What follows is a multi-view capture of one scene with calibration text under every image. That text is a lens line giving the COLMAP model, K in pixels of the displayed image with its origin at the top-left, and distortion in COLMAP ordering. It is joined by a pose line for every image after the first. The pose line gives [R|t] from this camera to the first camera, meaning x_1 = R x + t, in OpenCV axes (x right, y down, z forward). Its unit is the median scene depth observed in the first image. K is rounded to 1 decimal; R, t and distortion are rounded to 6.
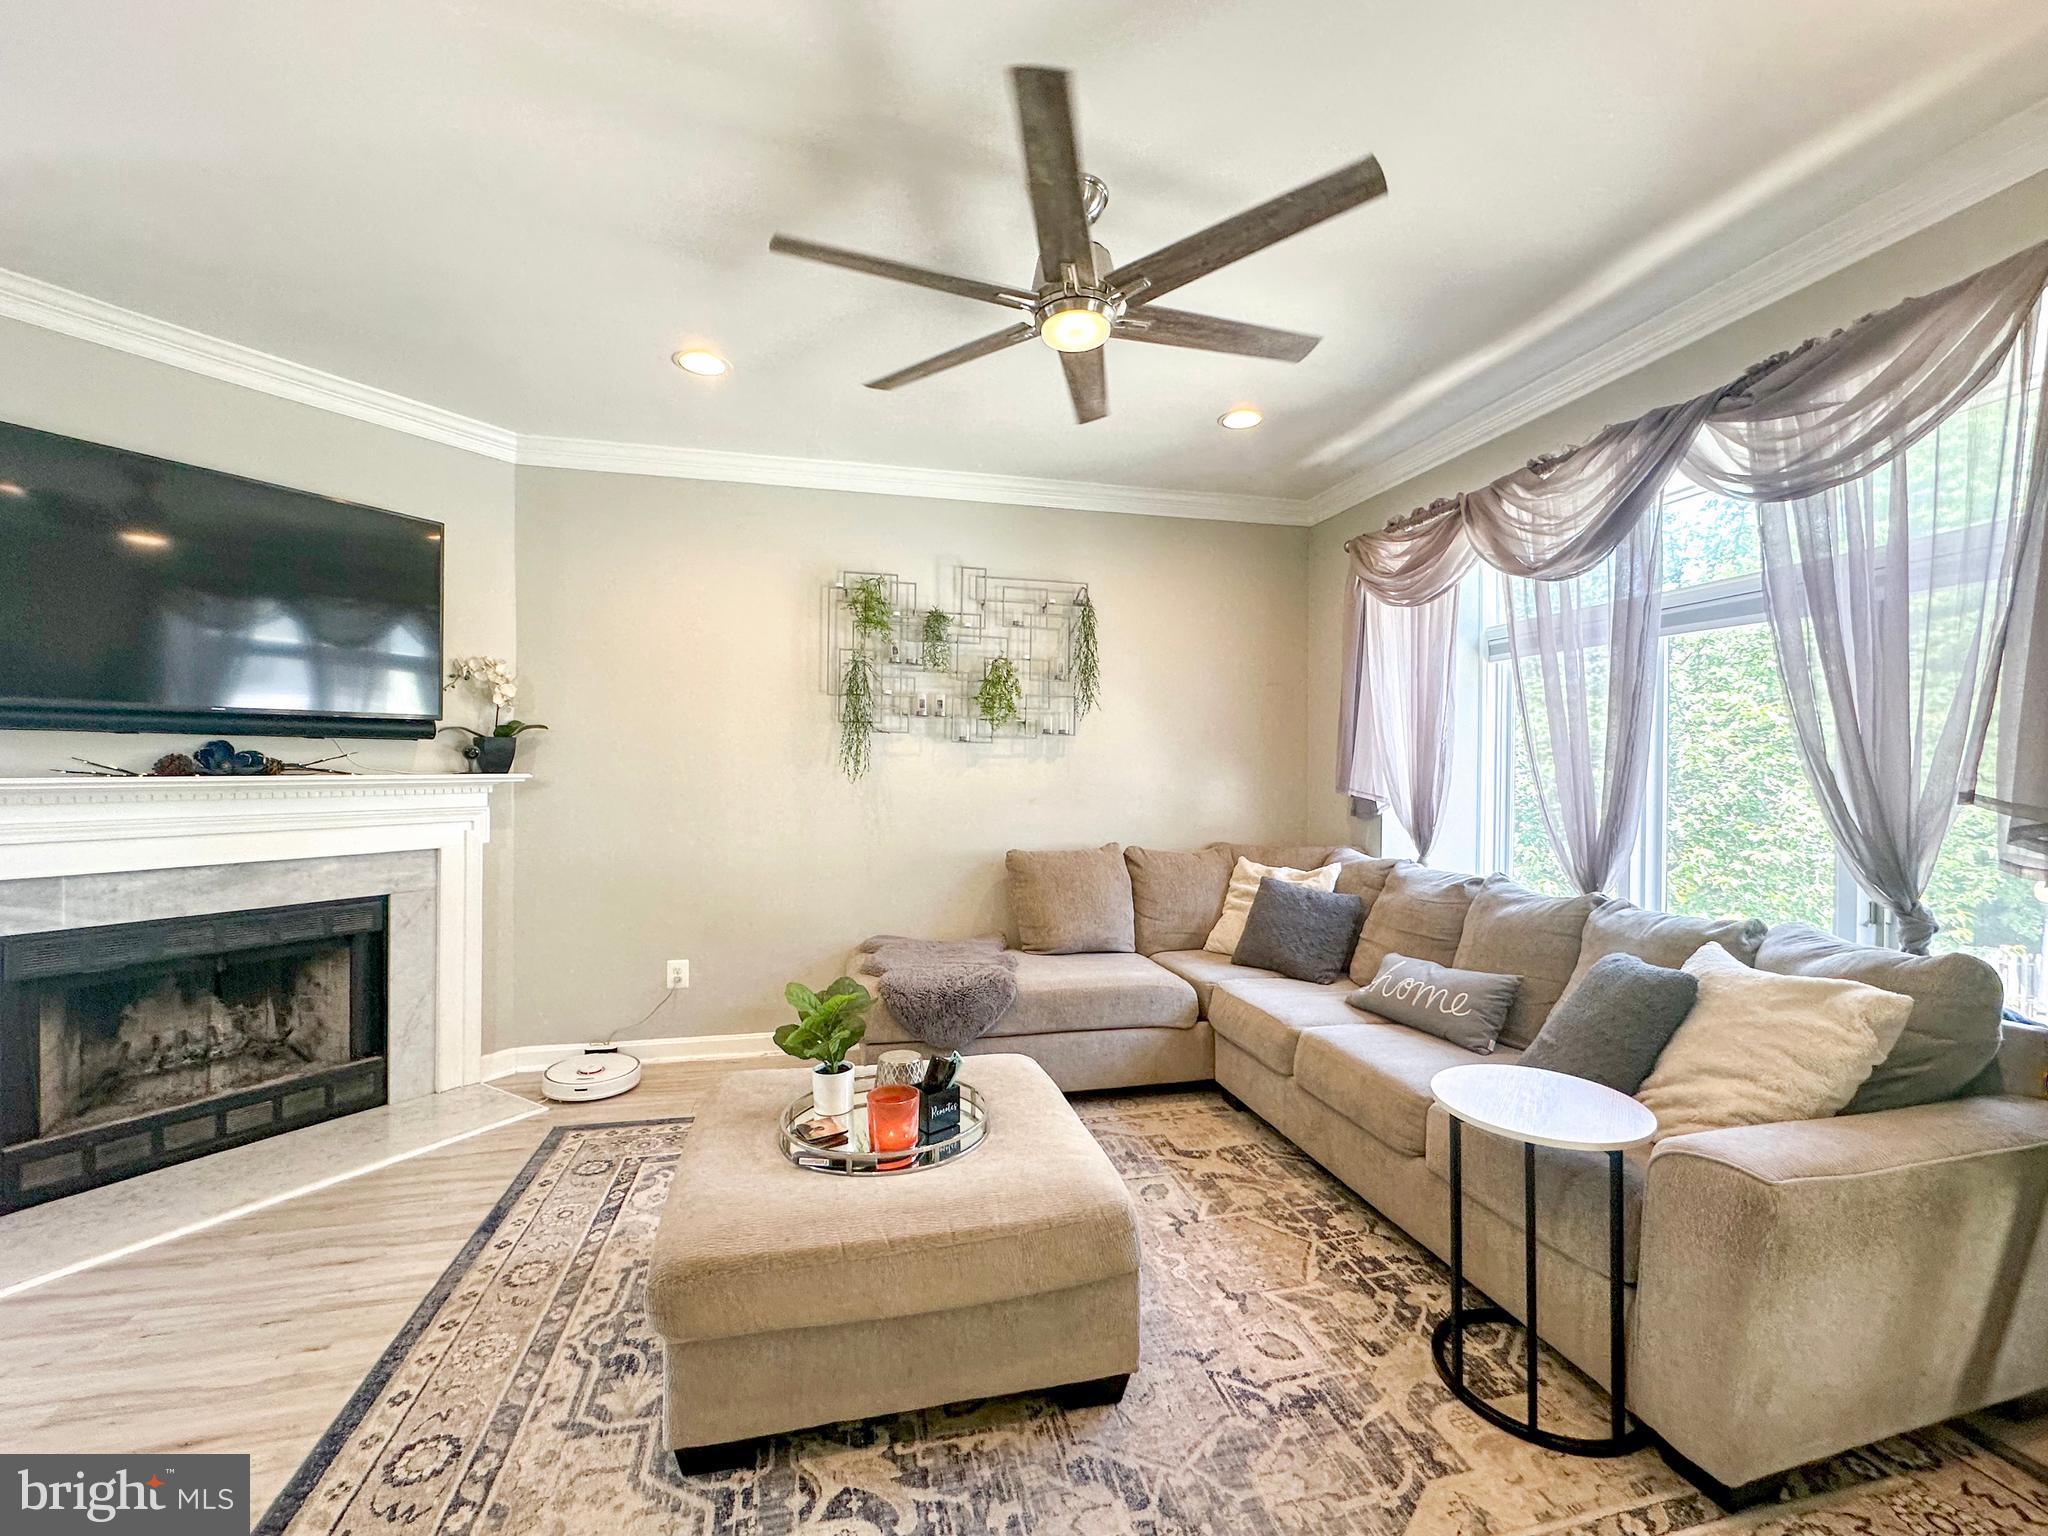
lens RADIAL K [[836.0, 0, 1028.3], [0, 836.0, 762.1], [0, 0, 1]] dist [-0.001479, -0.000086]
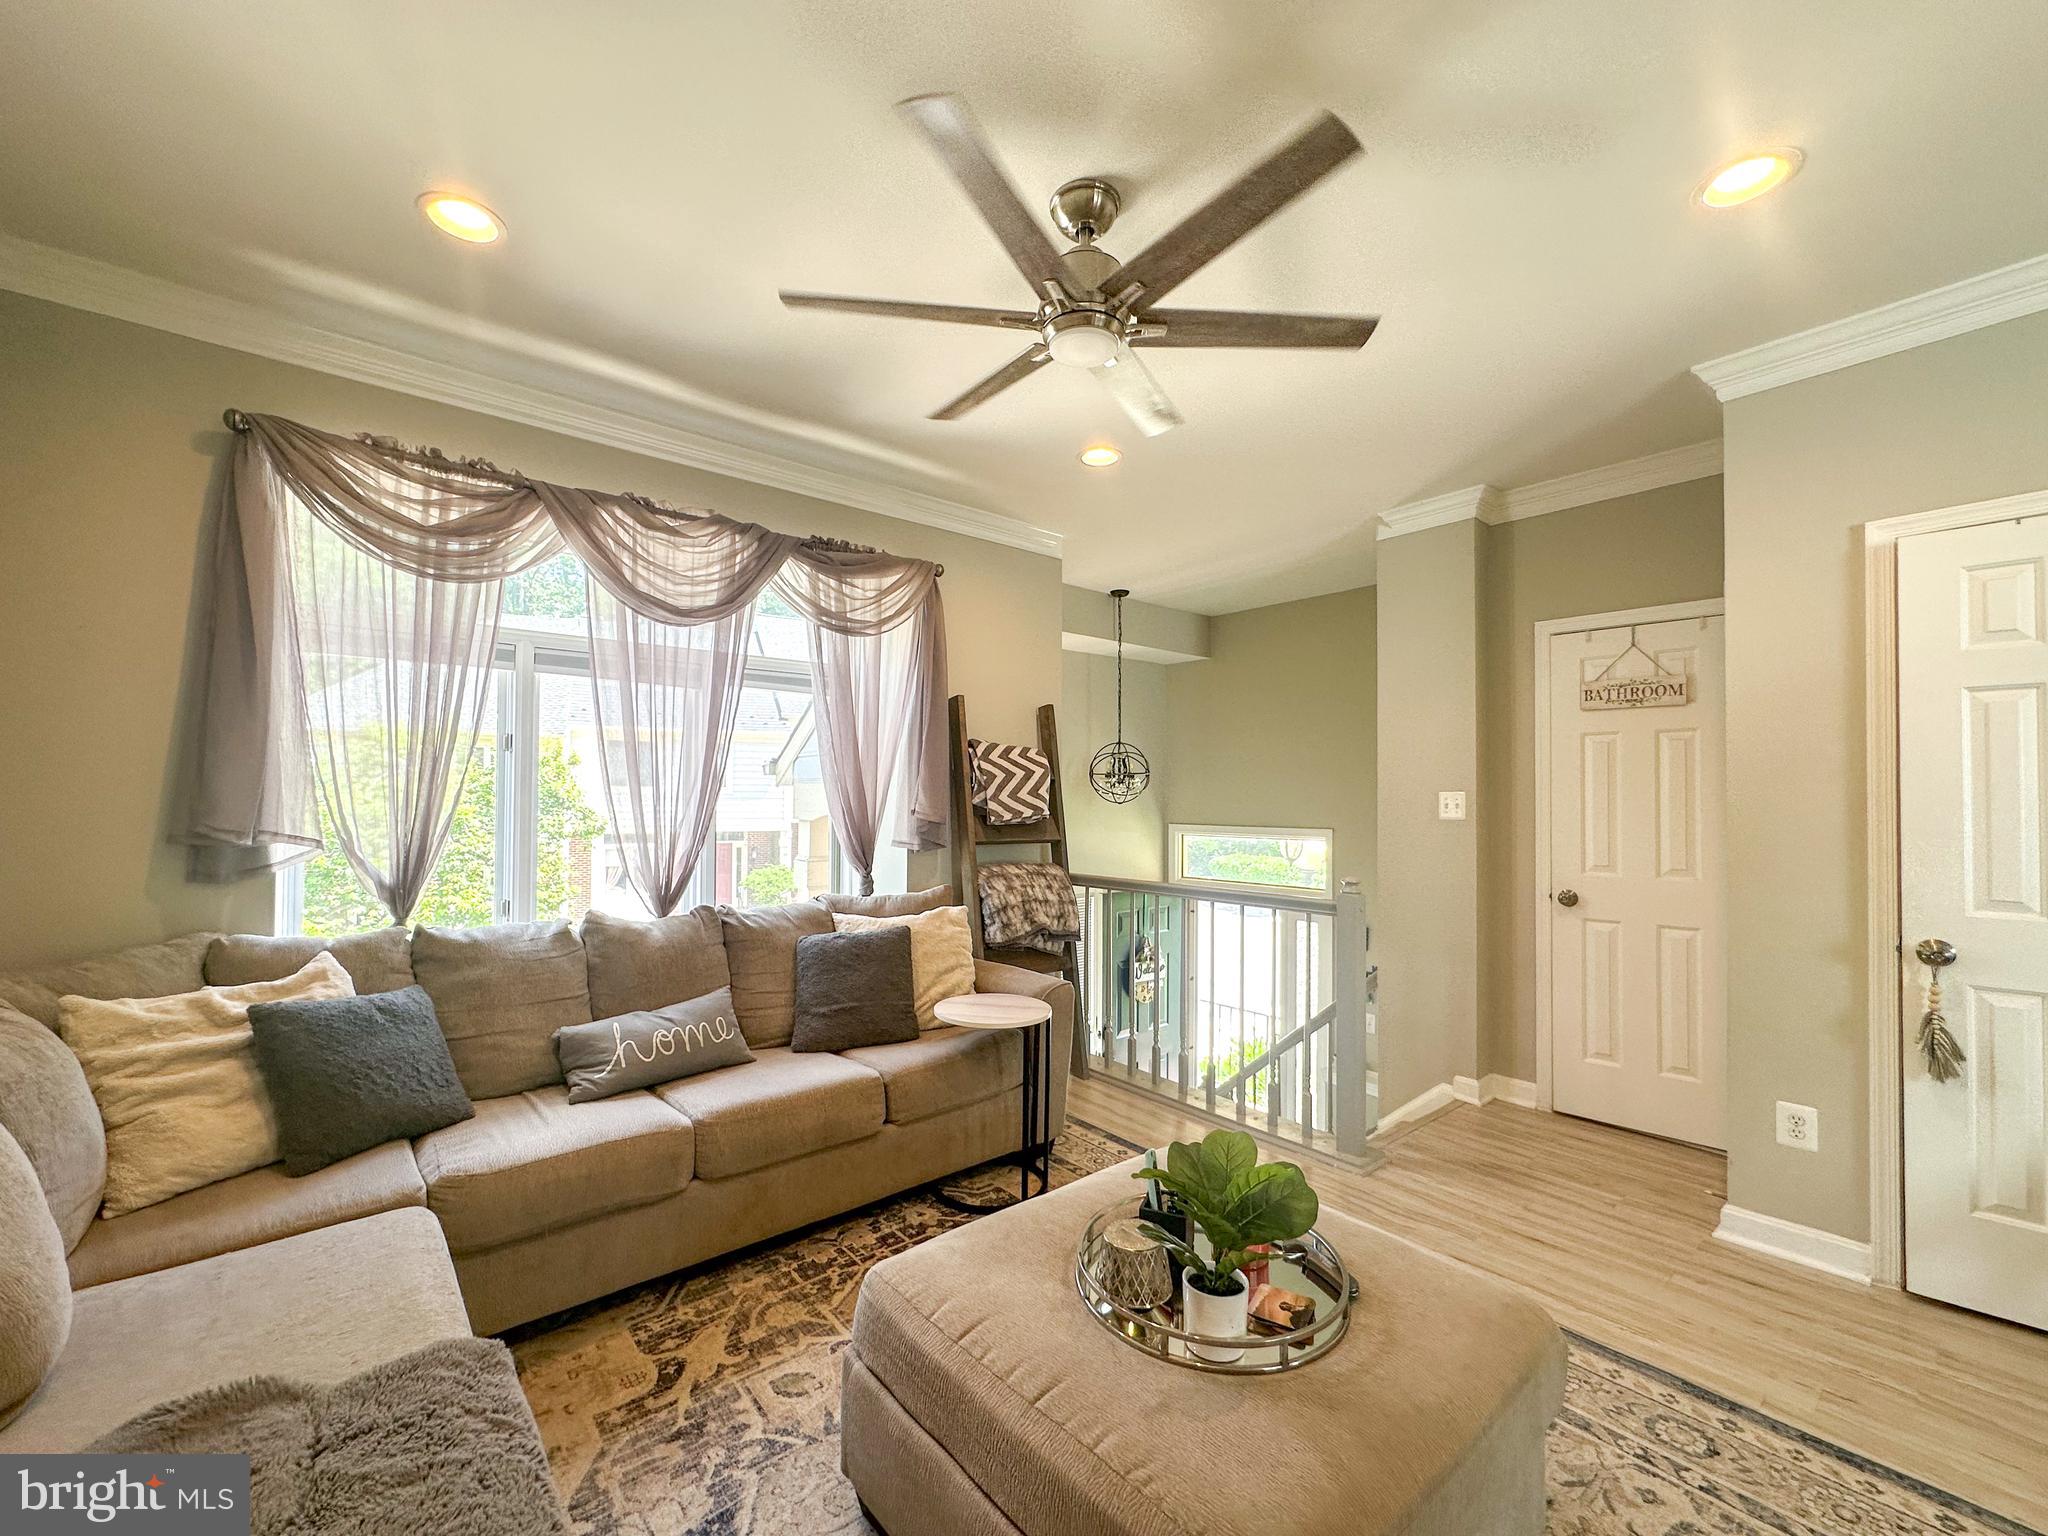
lens RADIAL K [[836.5, 0, 1051.5], [0, 836.5, 782.7], [0, 0, 1]] dist [-0.000331, 0.000197]
pose [[-0.458572, 0.010875, 0.888591, -0.579473], [-0.010455, 0.999790, -0.017631, 0.001528], [-0.888596, -0.017375, -0.458362, 1.101799]]
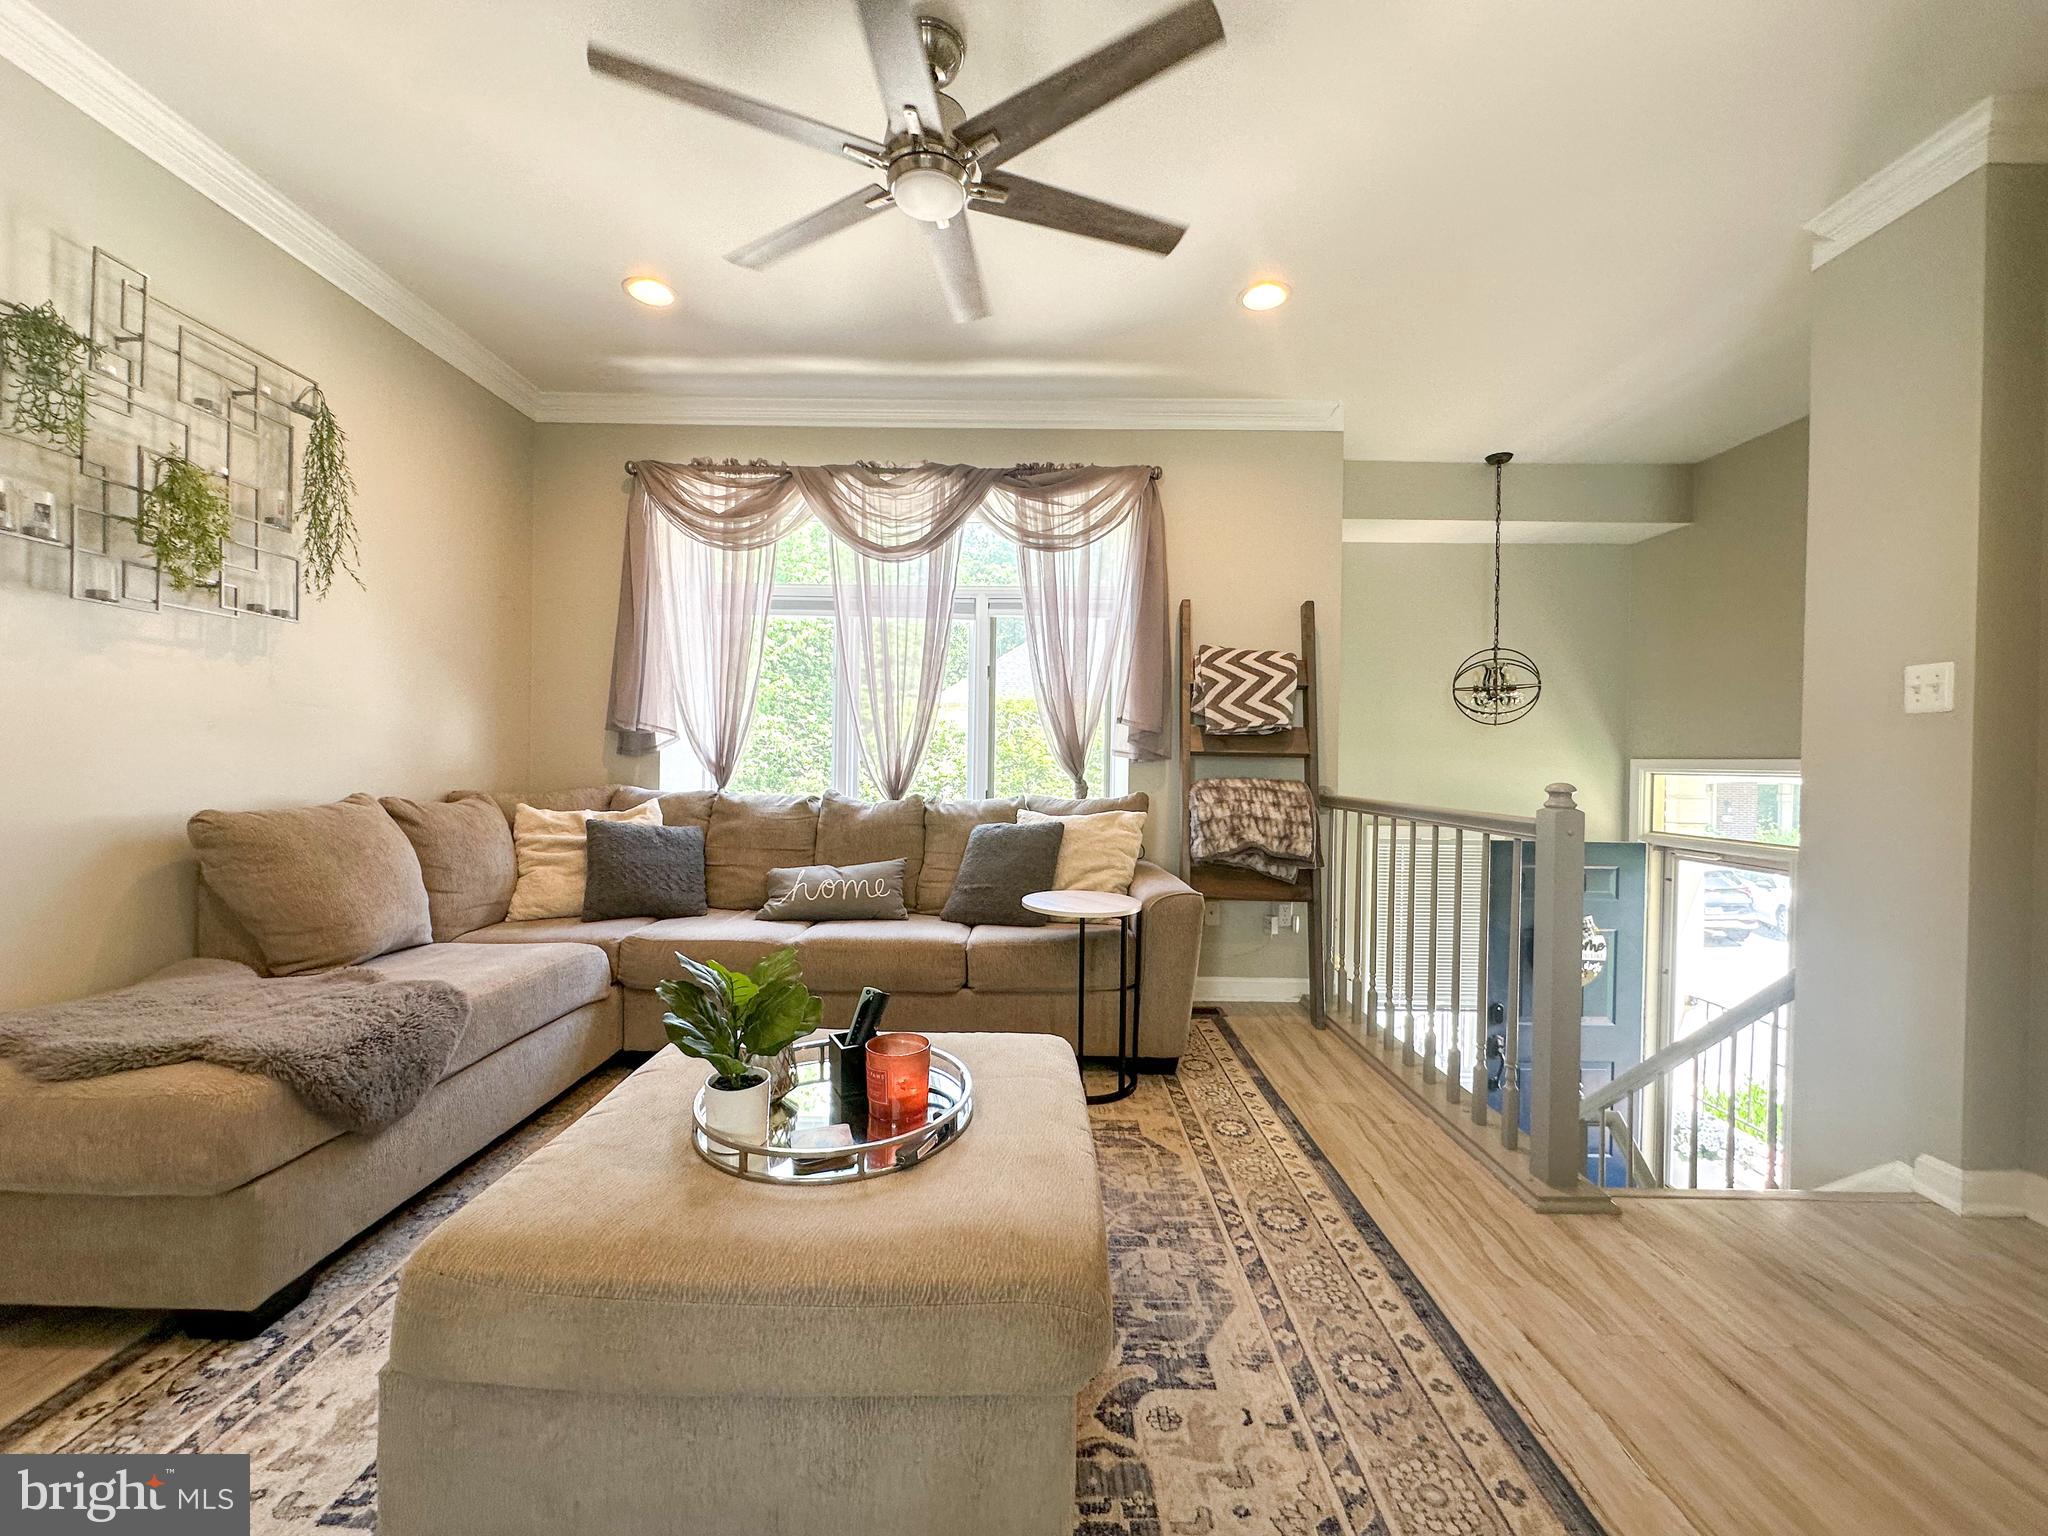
lens RADIAL K [[836.0, 0, 1028.3], [0, 836.0, 762.1], [0, 0, 1]] dist [-0.001479, -0.000086]
pose [[0.232873, -0.006445, 0.972486, -0.629521], [-0.013503, 0.999860, 0.009860, 0.086601], [-0.972413, -0.015428, 0.232754, 0.493765]]
